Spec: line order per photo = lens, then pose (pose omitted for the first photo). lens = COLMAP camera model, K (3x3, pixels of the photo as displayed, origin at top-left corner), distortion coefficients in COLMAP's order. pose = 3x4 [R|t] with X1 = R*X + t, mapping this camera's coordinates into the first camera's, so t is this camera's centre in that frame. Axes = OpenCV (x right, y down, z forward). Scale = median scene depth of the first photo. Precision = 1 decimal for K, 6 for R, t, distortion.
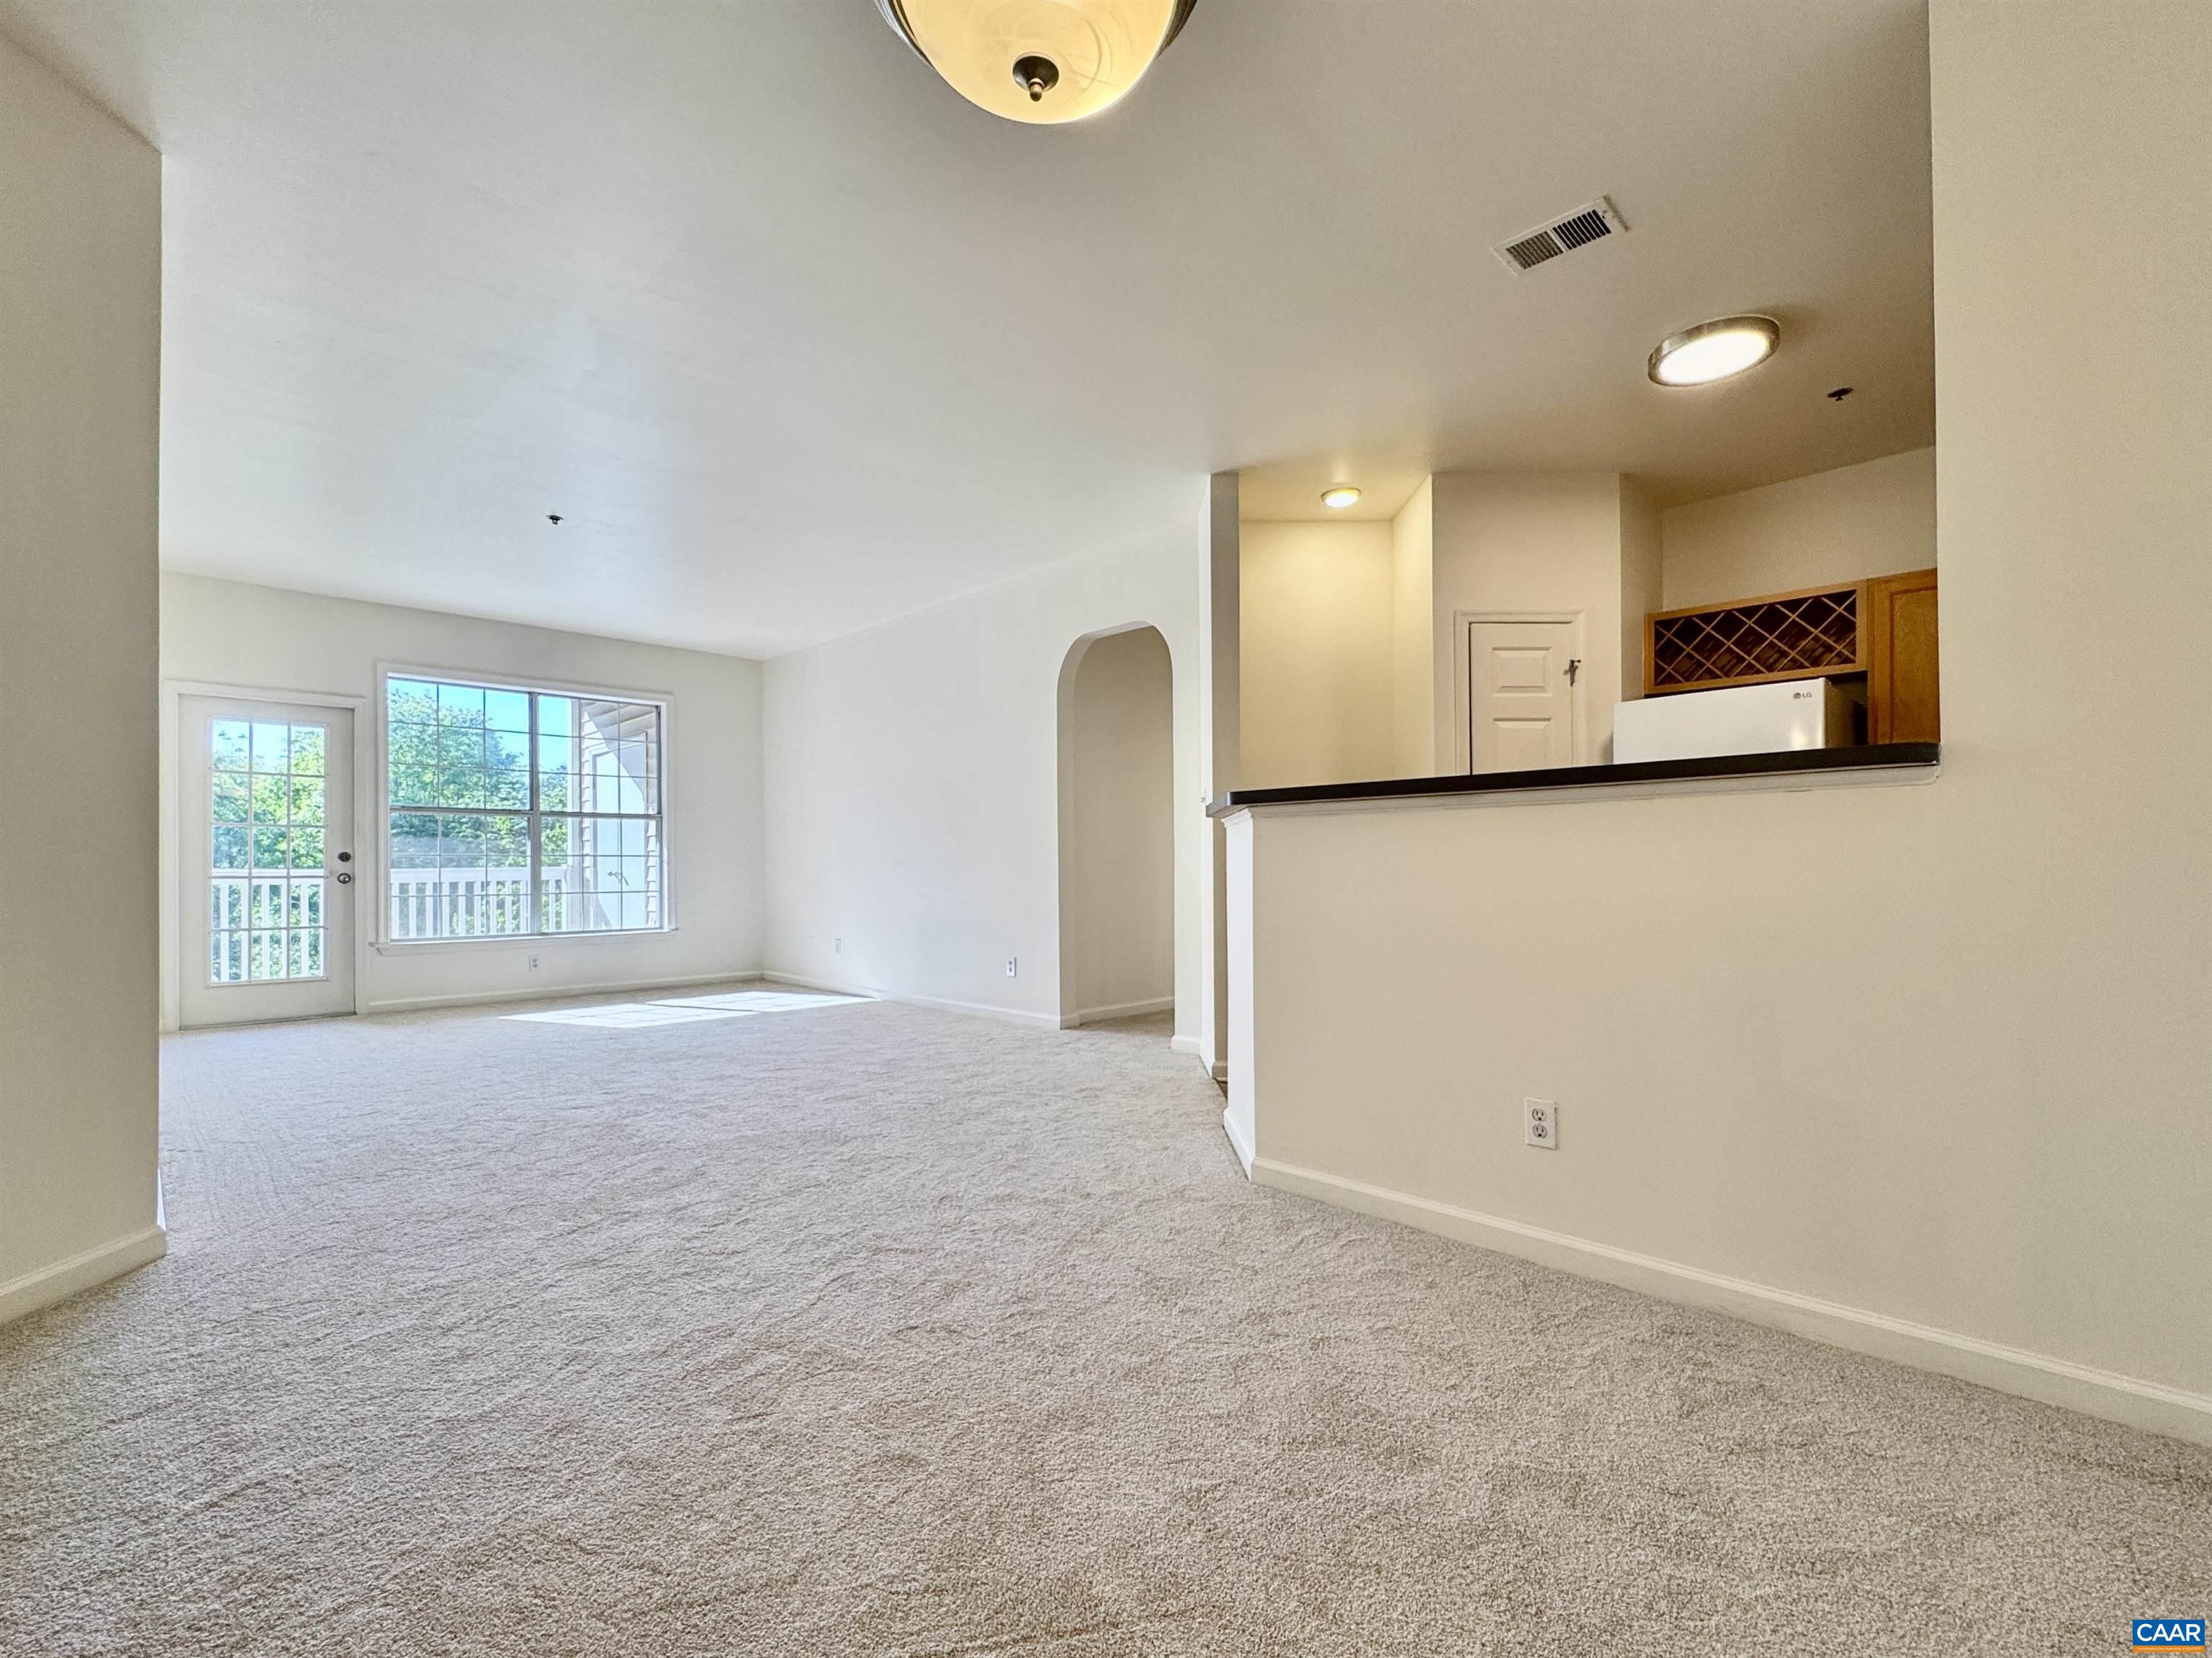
lens RADIAL K [[887.4, 0, 1106.0], [0, 887.4, 829.0], [0, 0, 1]] dist [0.000240, 0.000332]
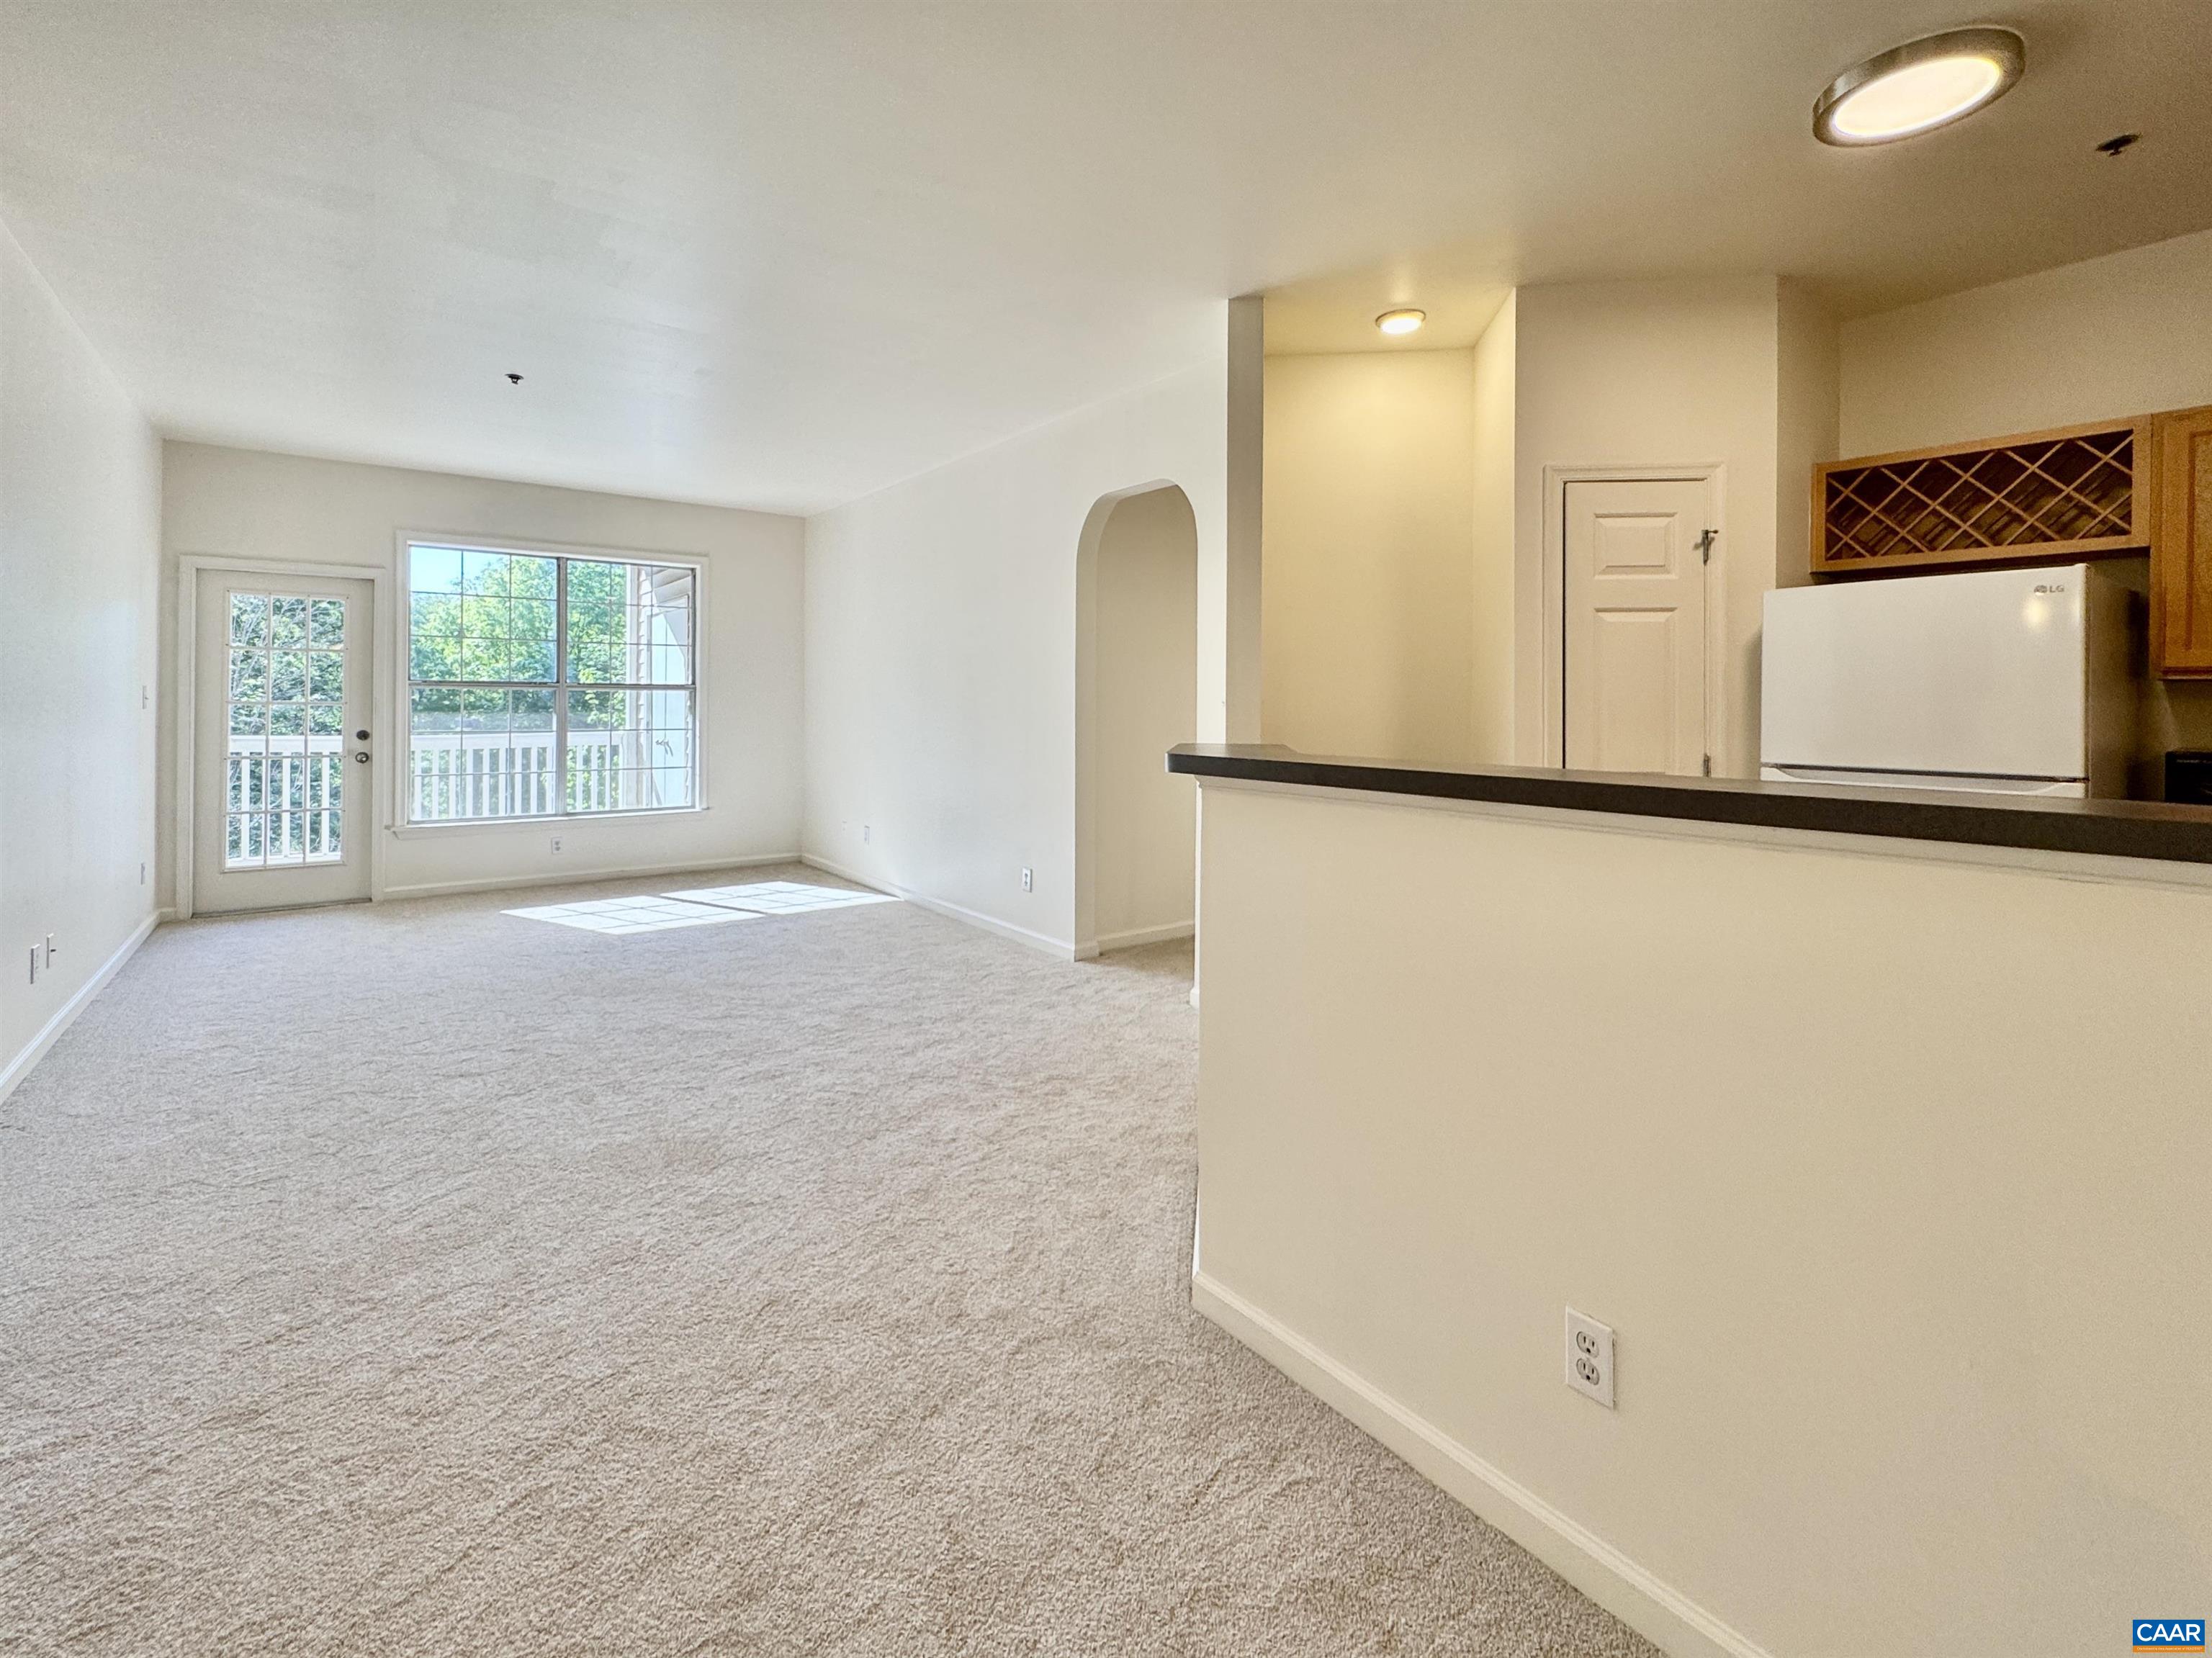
lens RADIAL K [[939.6, 0, 1111.9], [0, 939.6, 694.4], [0, 0, 1]] dist [-0.001079, -0.000310]
pose [[0.994526, 0.003281, -0.104435, 0.108250], [-0.001561, 0.999862, 0.016546, -0.062817], [0.104475, -0.016293, 0.994394, 0.156401]]
